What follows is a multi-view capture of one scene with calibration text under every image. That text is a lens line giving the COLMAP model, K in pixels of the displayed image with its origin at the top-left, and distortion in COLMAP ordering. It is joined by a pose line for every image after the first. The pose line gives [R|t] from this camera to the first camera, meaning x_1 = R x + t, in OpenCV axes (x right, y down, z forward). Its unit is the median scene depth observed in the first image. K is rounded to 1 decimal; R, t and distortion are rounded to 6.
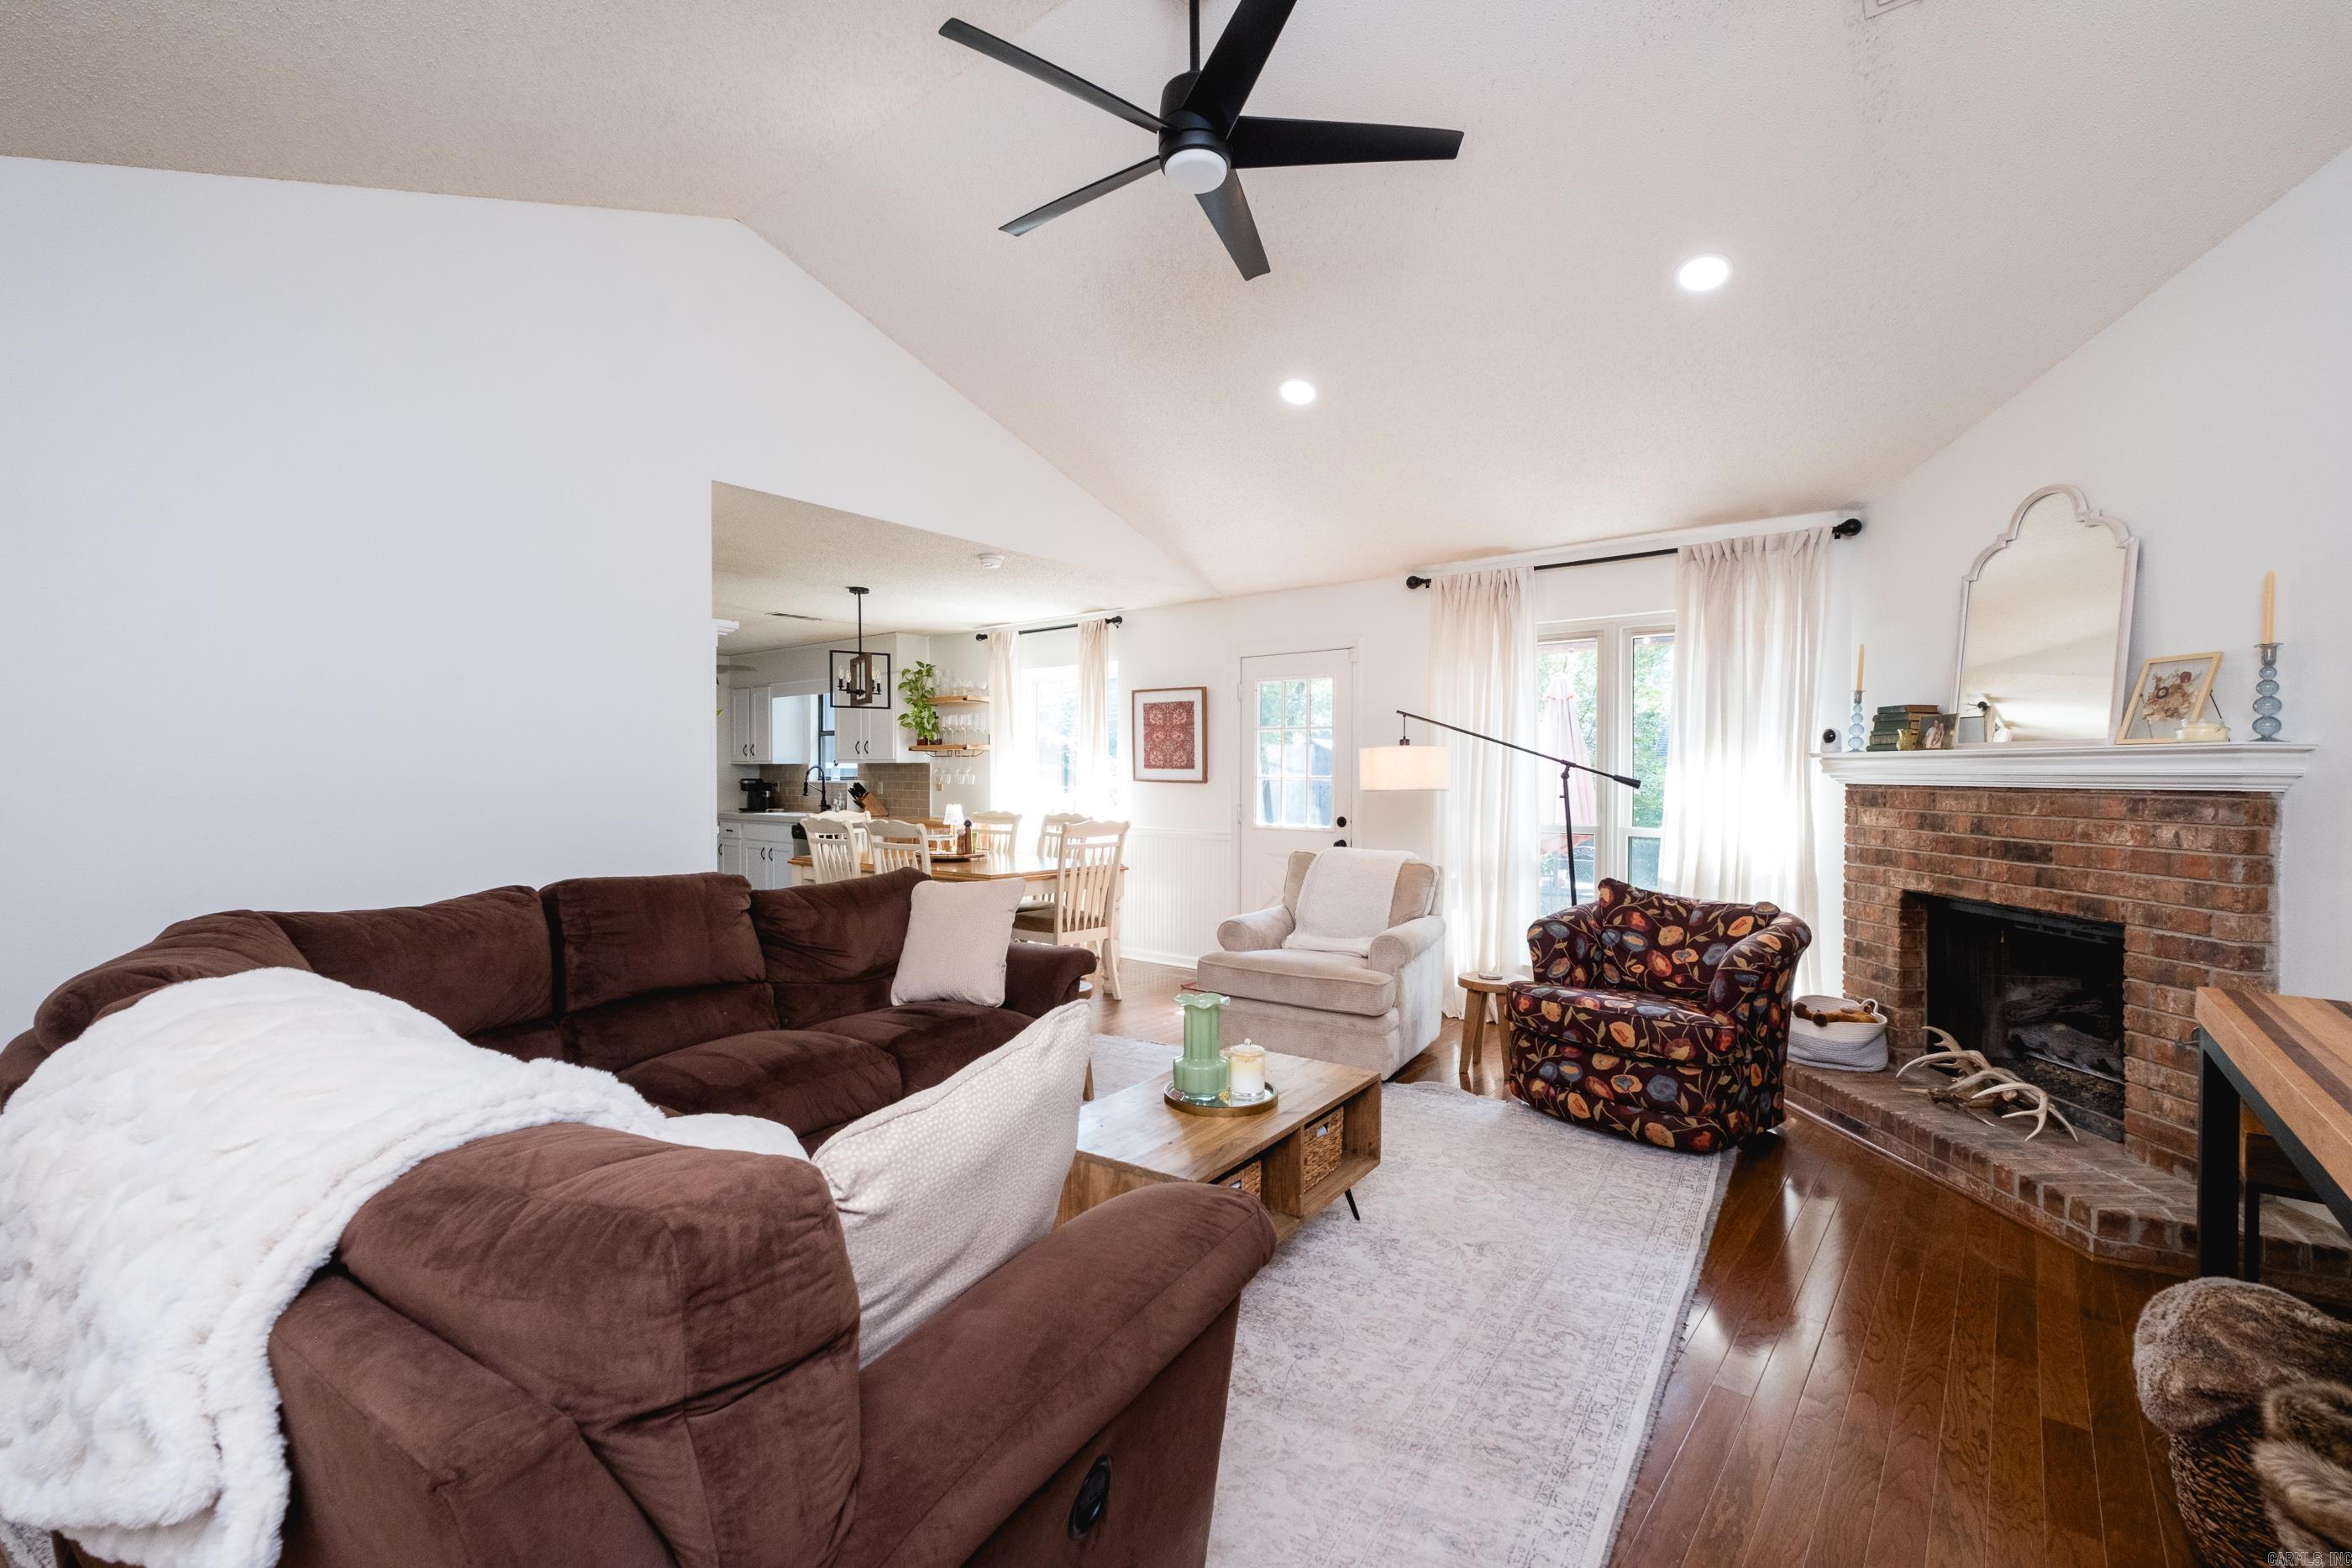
lens RADIAL K [[1025.7, 0, 1171.3], [0, 1025.7, 779.0], [0, 0, 1]] dist [0.008090, -0.004241]
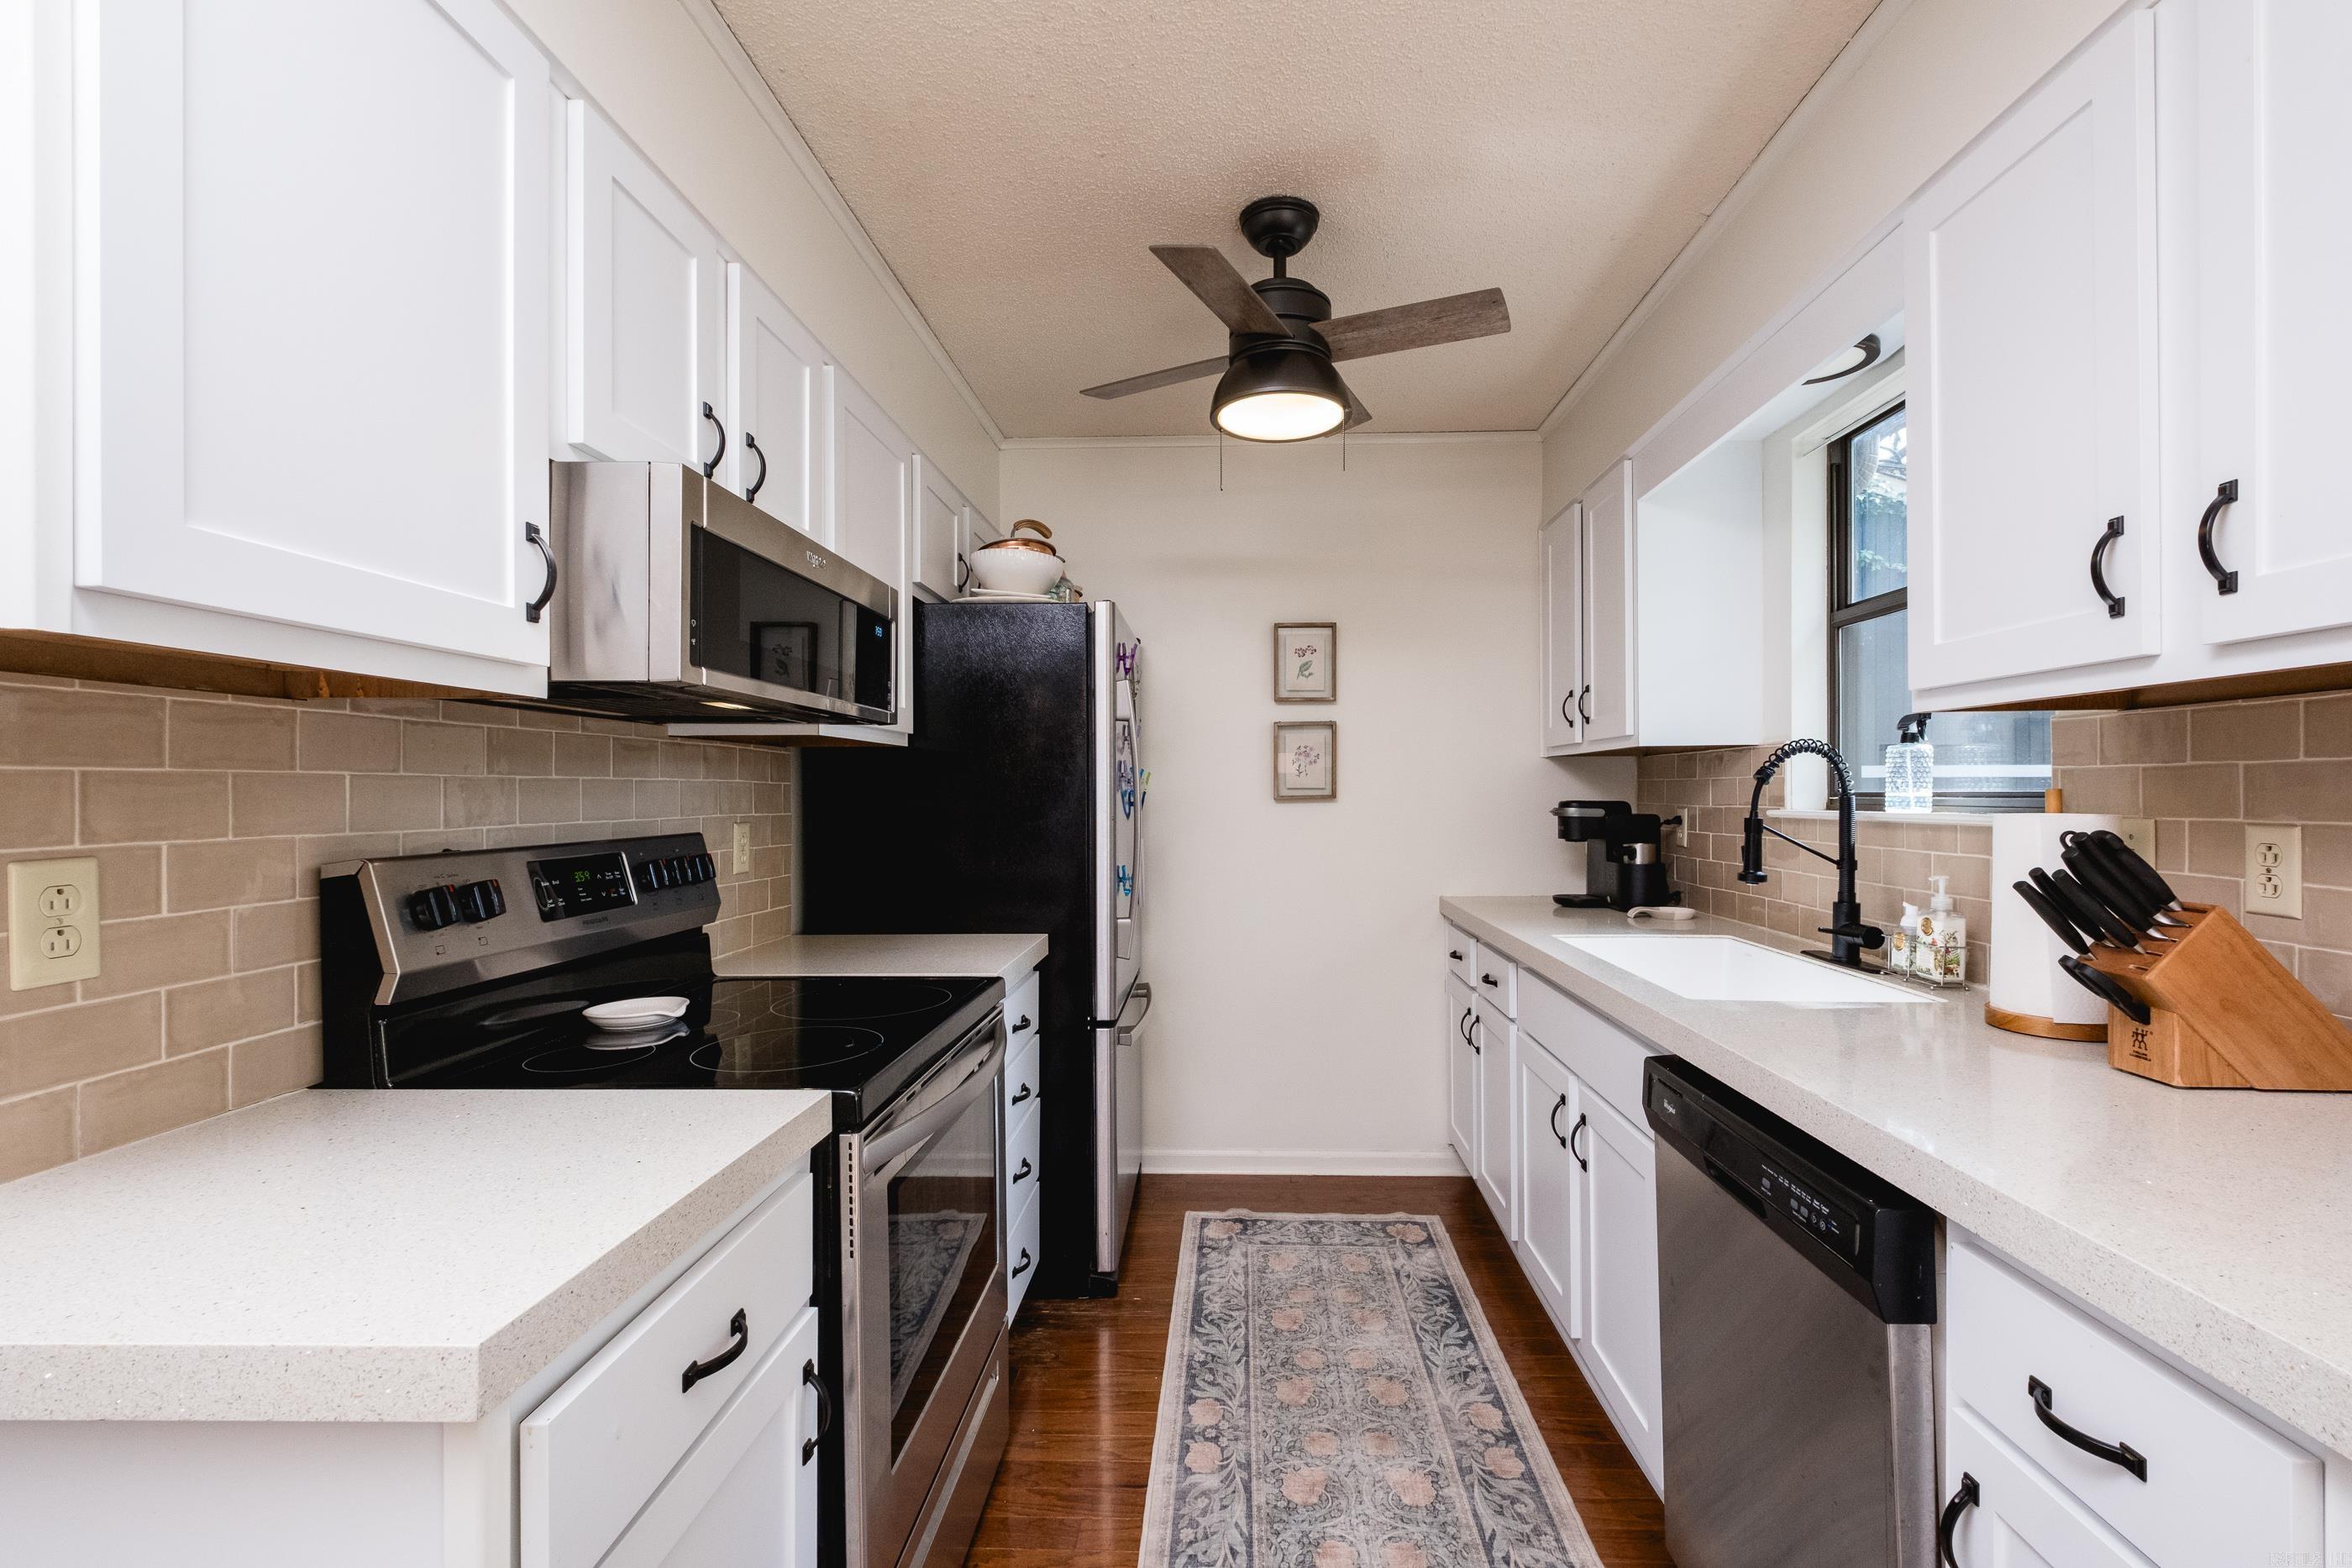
lens RADIAL K [[1025.7, 0, 1219.1], [0, 1025.7, 811.6], [0, 0, 1]] dist [0.008090, -0.004241]
pose [[0.620196, 0.006937, -0.784416, -0.584762], [0.003736, 0.999923, 0.011797, -0.002832], [0.784438, -0.010248, 0.620123, 1.776138]]
